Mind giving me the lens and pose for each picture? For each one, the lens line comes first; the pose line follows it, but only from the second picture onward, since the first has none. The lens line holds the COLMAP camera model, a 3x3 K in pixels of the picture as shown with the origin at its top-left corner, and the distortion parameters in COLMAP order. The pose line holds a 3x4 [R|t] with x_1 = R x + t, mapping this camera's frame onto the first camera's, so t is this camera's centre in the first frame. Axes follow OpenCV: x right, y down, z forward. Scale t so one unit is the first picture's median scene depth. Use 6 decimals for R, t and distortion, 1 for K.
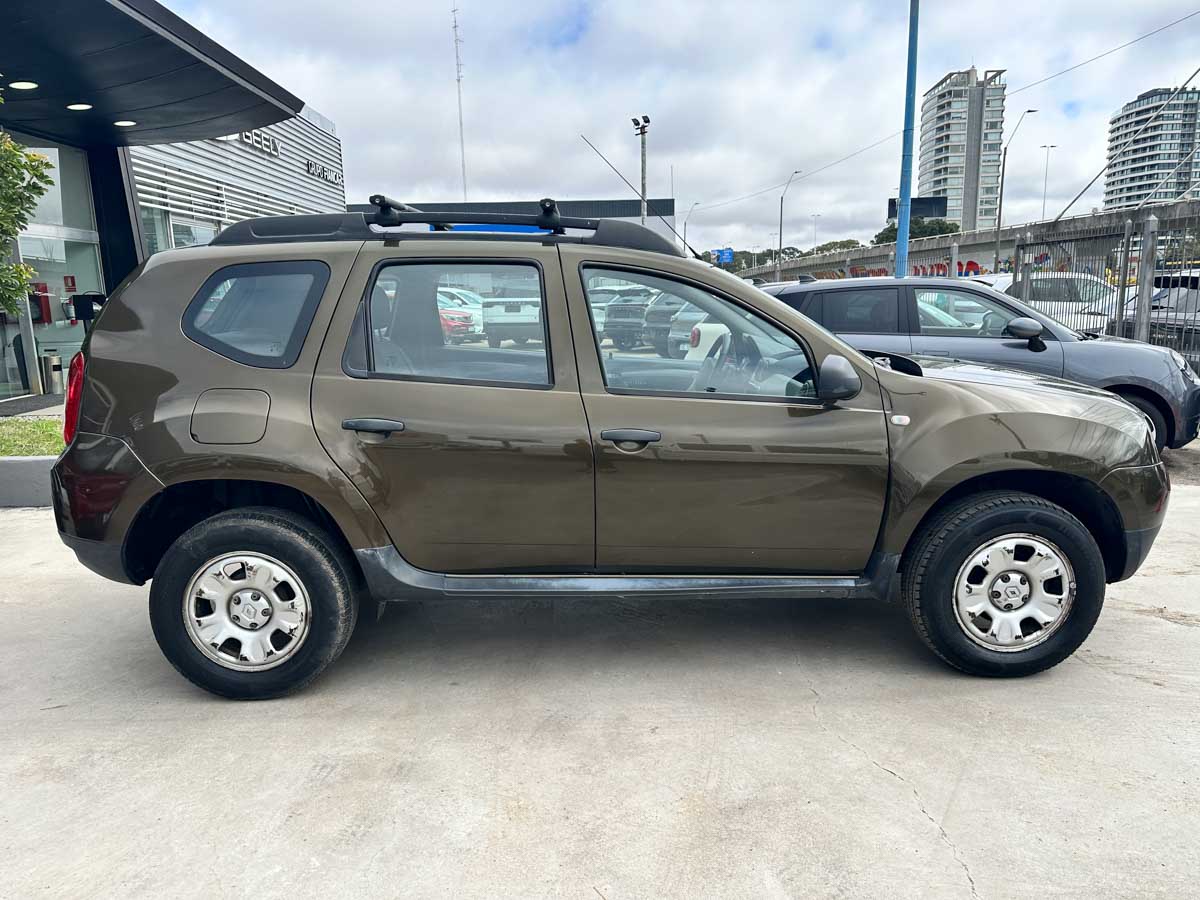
lens RADIAL K [[849.2, 0, 610.0], [0, 849.2, 451.9], [0, 0, 1]] dist [0.051374, -0.064103]
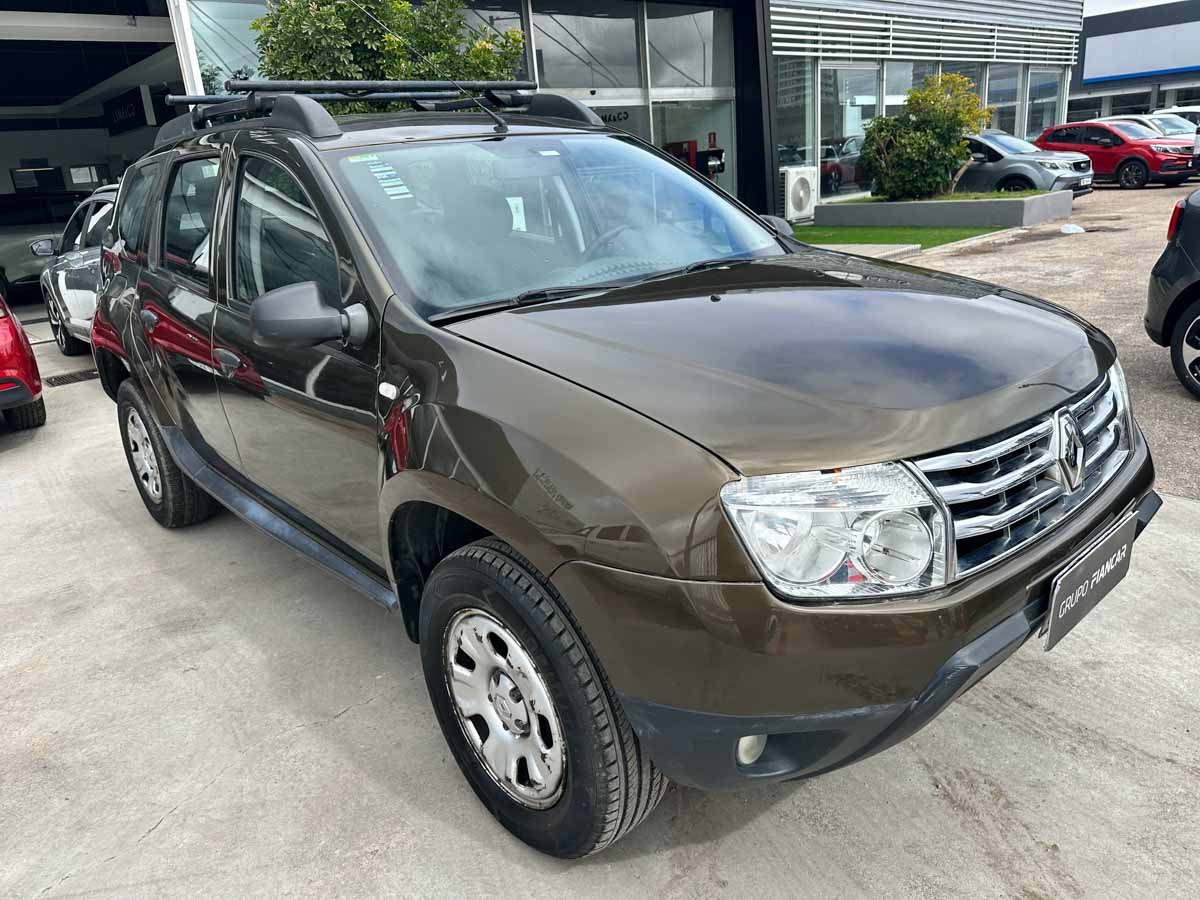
lens RADIAL K [[849.2, 0, 614.1], [0, 849.2, 449.5], [0, 0, 1]] dist [0.051374, -0.064103]
pose [[0.644696, 0.219168, -0.732347, 0.956950], [-0.084858, 0.972616, 0.216371, -0.157950], [0.759715, -0.077348, 0.645640, 0.710115]]
